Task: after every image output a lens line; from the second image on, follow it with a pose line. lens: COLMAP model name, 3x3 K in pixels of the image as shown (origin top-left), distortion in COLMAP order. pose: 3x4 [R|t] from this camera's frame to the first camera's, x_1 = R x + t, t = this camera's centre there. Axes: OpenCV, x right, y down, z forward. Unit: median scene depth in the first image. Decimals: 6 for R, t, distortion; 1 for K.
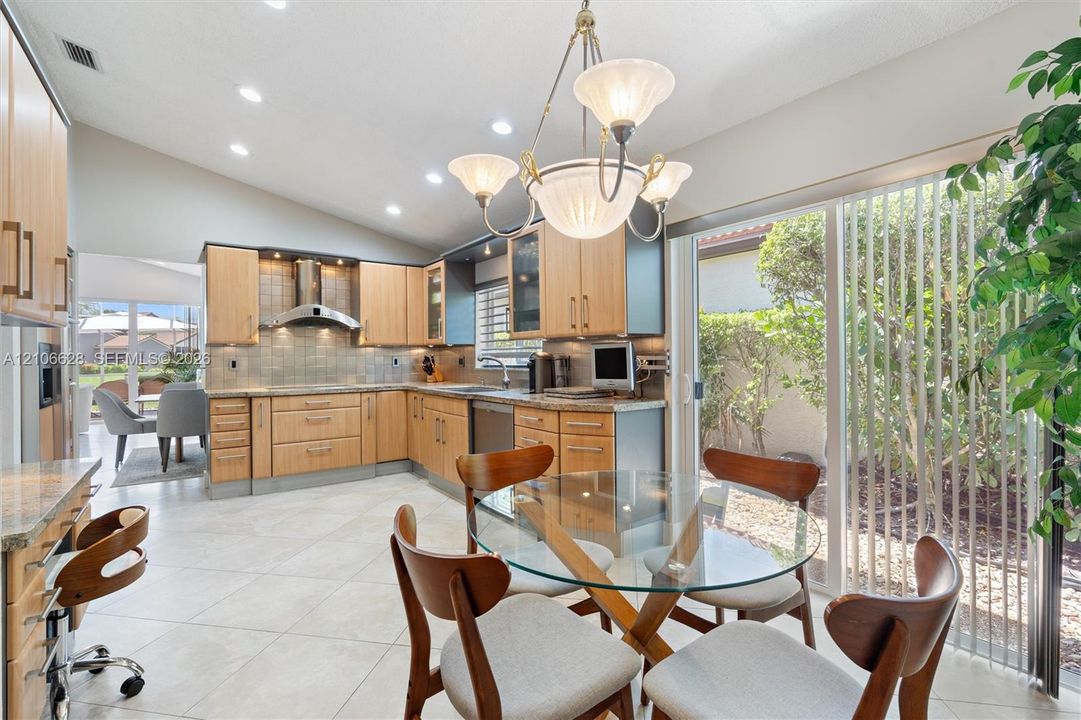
lens RADIAL K [[492.4, 0, 536.5], [0, 492.4, 356.9], [0, 0, 1]] dist [-0.001851, 0.001047]
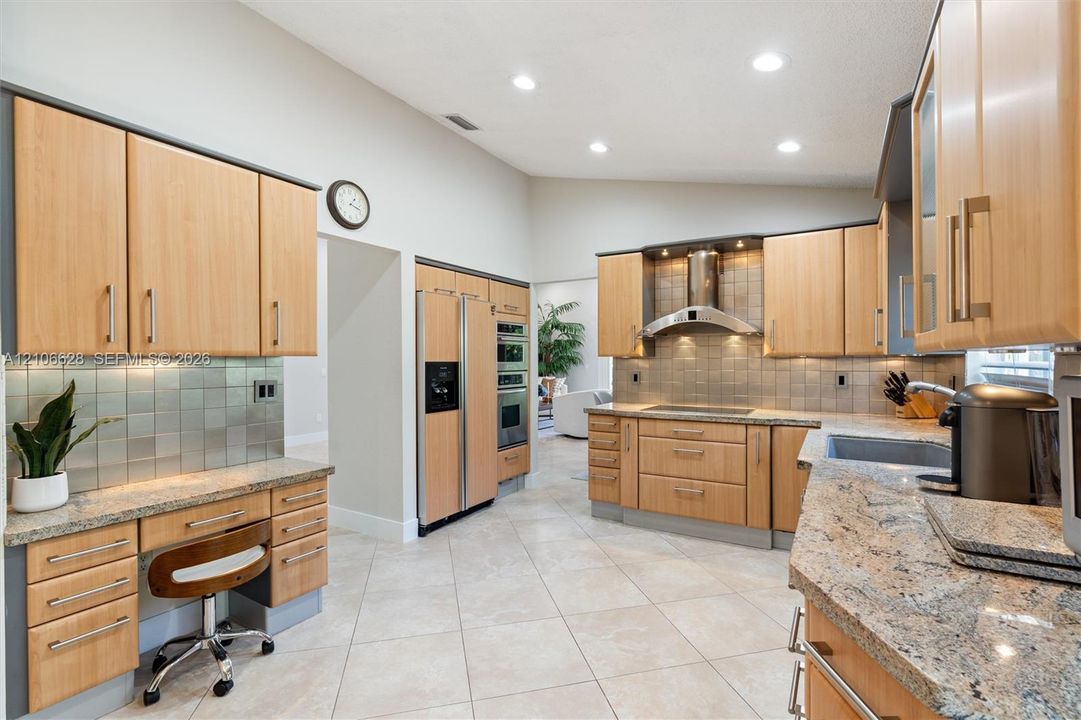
lens RADIAL K [[492.4, 0, 537.5], [0, 492.4, 364.6], [0, 0, 1]] dist [-0.001851, 0.001047]
pose [[0.409027, 0.015644, -0.912388, 0.175659], [0.000398, 0.999850, 0.017322, -0.027477], [0.912522, -0.007448, 0.408959, 0.462554]]
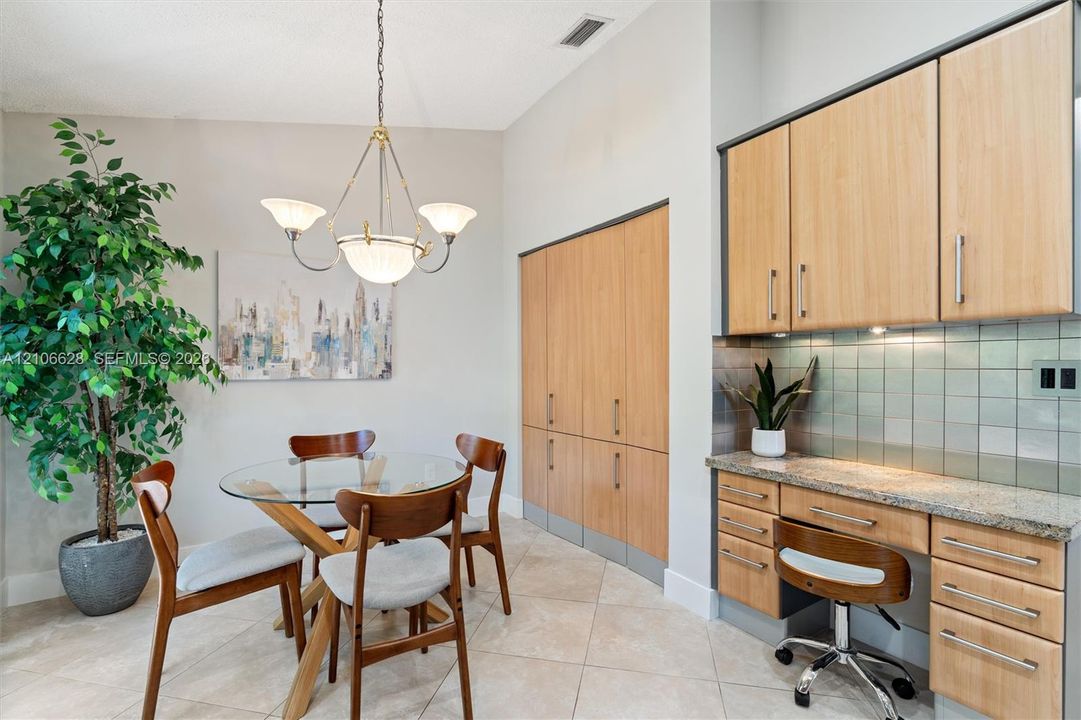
lens RADIAL K [[492.4, 0, 542.5], [0, 492.4, 366.6], [0, 0, 1]] dist [-0.001851, 0.001047]
pose [[-0.999524, 0.009384, 0.029376, -0.121574], [0.009421, 0.999955, 0.001095, 0.000688], [-0.029364, 0.001371, -0.999568, 0.758756]]
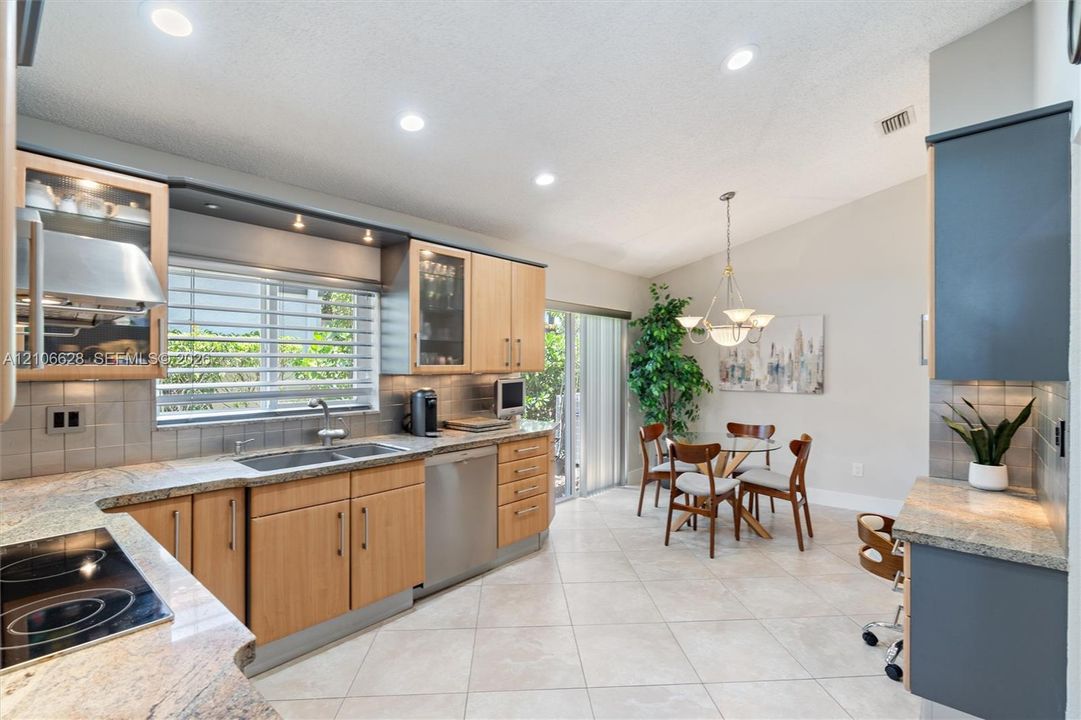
lens RADIAL K [[492.4, 0, 538.8], [0, 492.4, 364.0], [0, 0, 1]] dist [-0.001851, 0.001047]
pose [[-0.237772, 0.010805, 0.971261, -0.741954], [0.001314, 0.999941, -0.010802, -0.035633], [-0.971320, -0.001292, -0.237772, 0.850460]]
